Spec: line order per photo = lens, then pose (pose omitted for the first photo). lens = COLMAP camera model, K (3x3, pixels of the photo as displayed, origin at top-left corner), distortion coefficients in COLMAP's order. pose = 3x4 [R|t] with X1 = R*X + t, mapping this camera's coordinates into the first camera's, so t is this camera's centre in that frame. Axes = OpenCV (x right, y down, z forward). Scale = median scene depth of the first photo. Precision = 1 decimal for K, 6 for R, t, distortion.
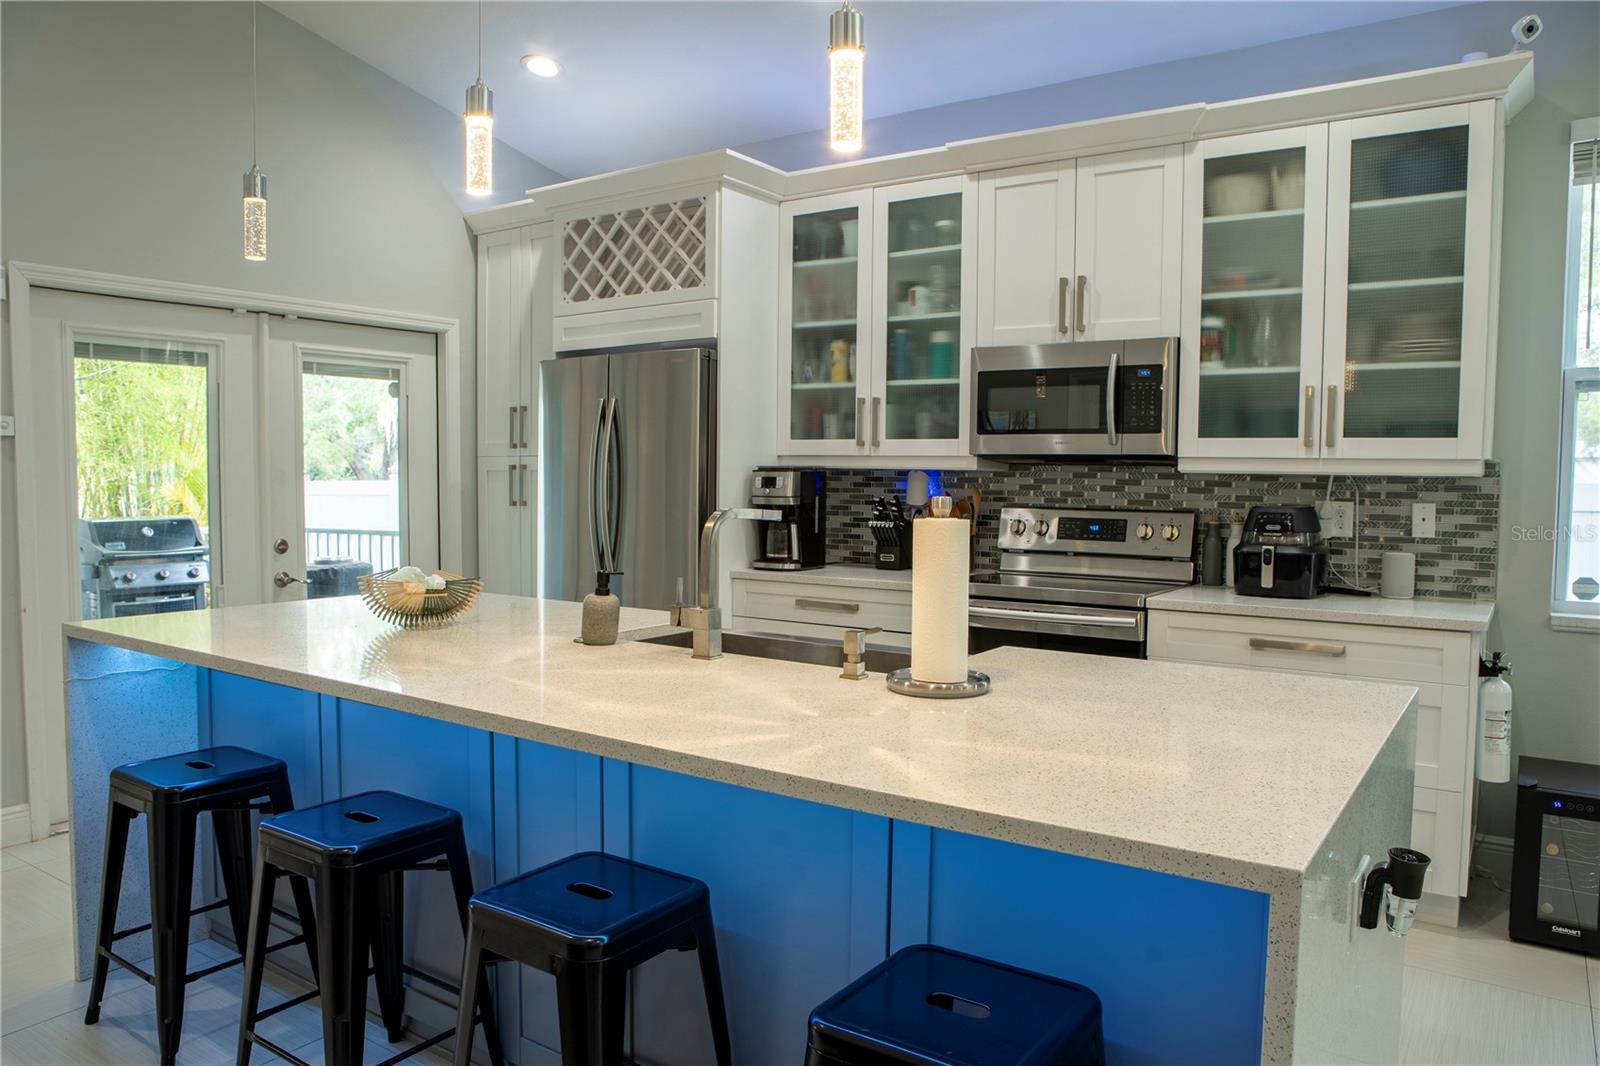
lens RADIAL K [[1136.0, 0, 795.7], [0, 1136.0, 532.2], [0, 0, 1]] dist [-0.071819, 0.048044]
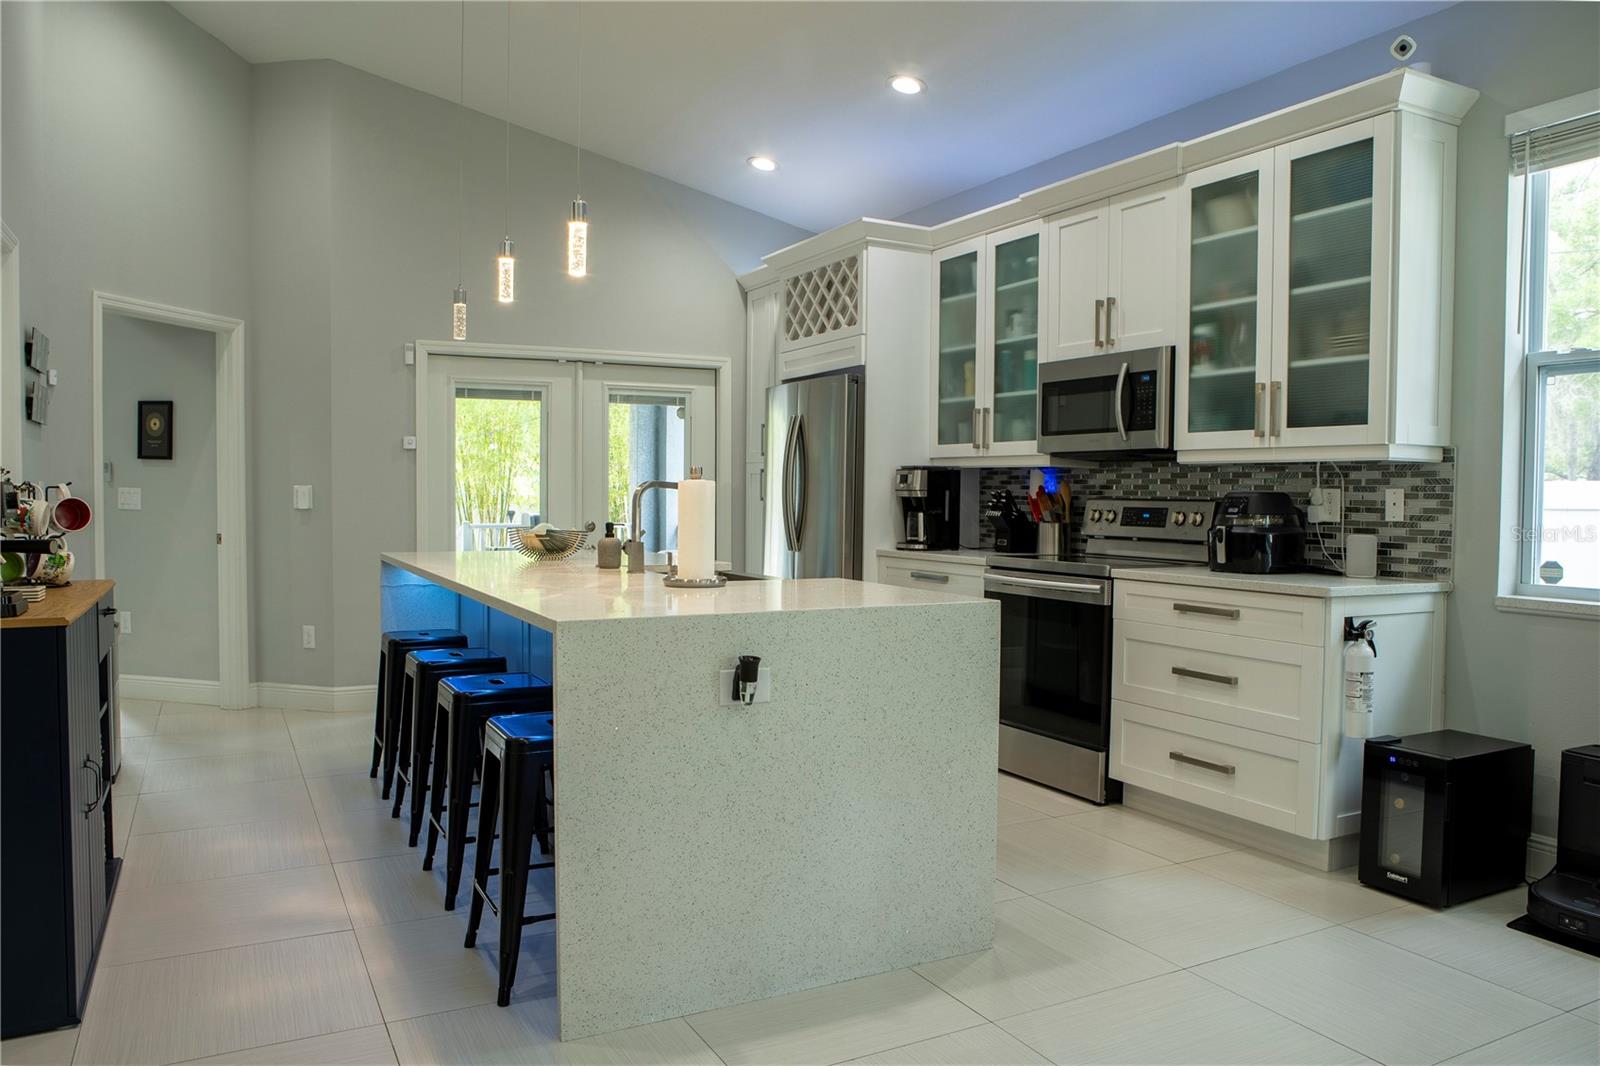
lens RADIAL K [[1136.0, 0, 787.9], [0, 1136.0, 531.2], [0, 0, 1]] dist [-0.071819, 0.048044]
pose [[0.888732, 0.016178, -0.458141, 0.475134], [-0.026847, 0.999499, -0.016784, 0.041579], [0.457640, 0.027216, 0.888721, -0.175463]]
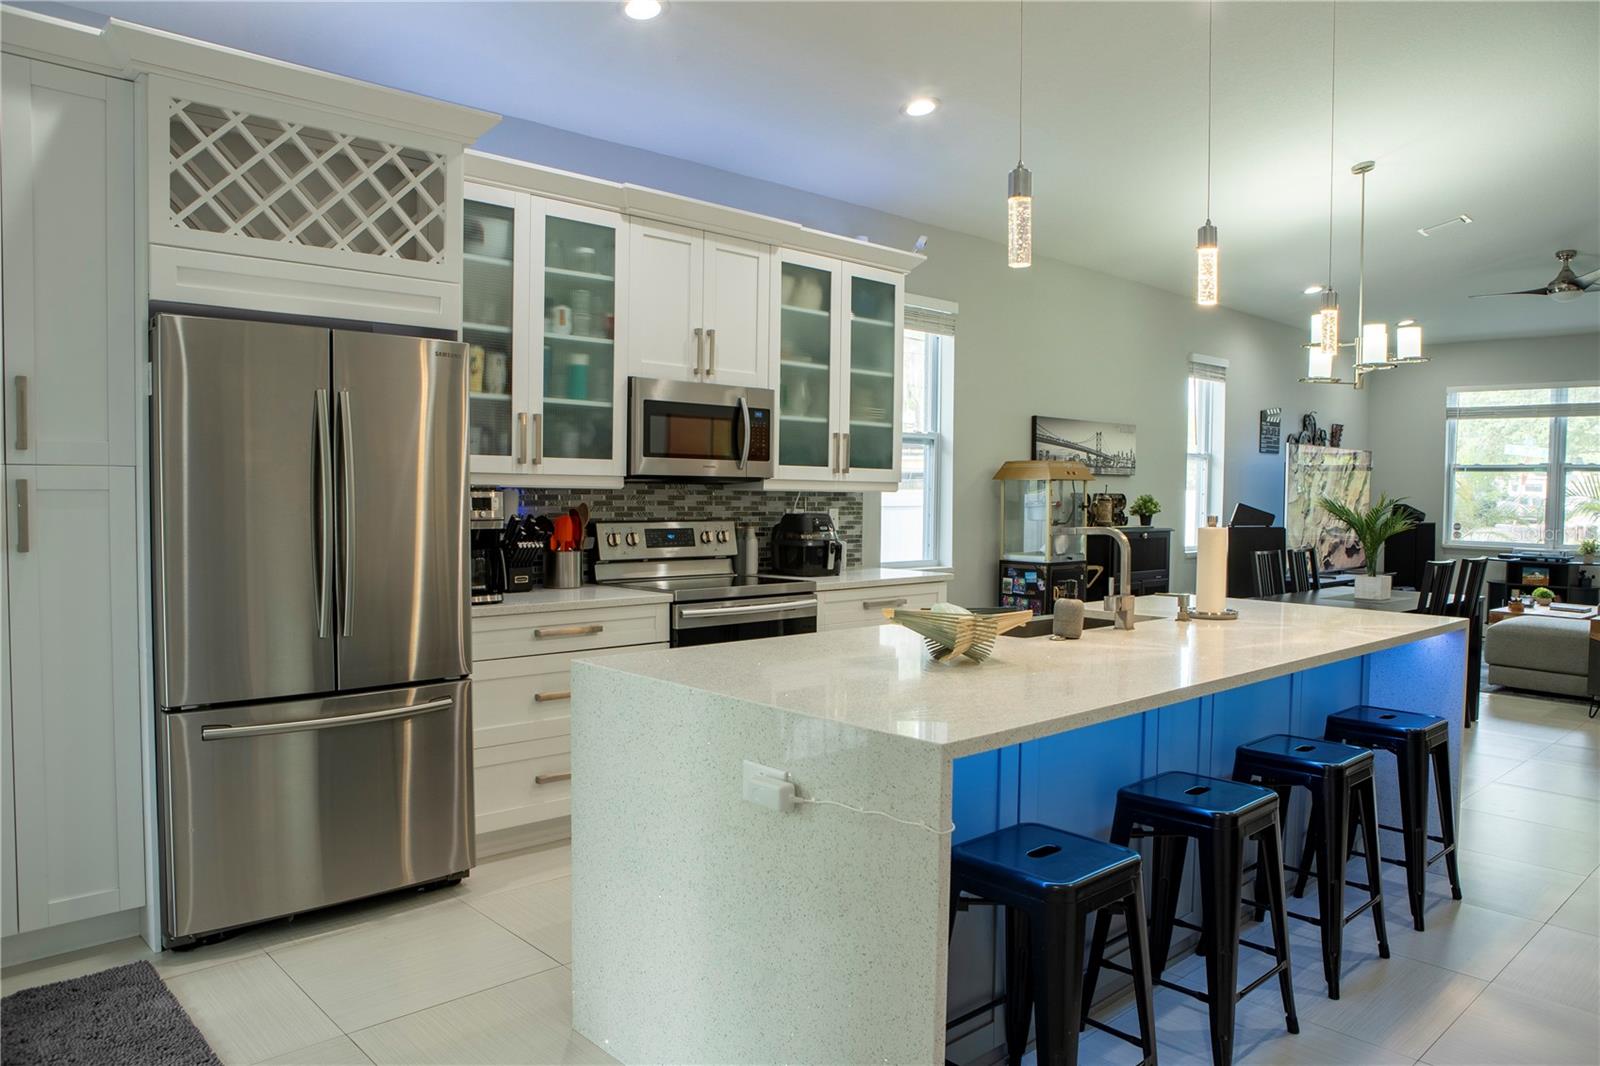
lens RADIAL K [[1136.0, 0, 796.0], [0, 1136.0, 542.4], [0, 0, 1]] dist [-0.071819, 0.048044]
pose [[0.198531, -0.052566, 0.978684, -0.905647], [0.041969, 0.998101, 0.045095, -0.047004], [-0.979196, 0.032122, 0.200360, 0.646922]]
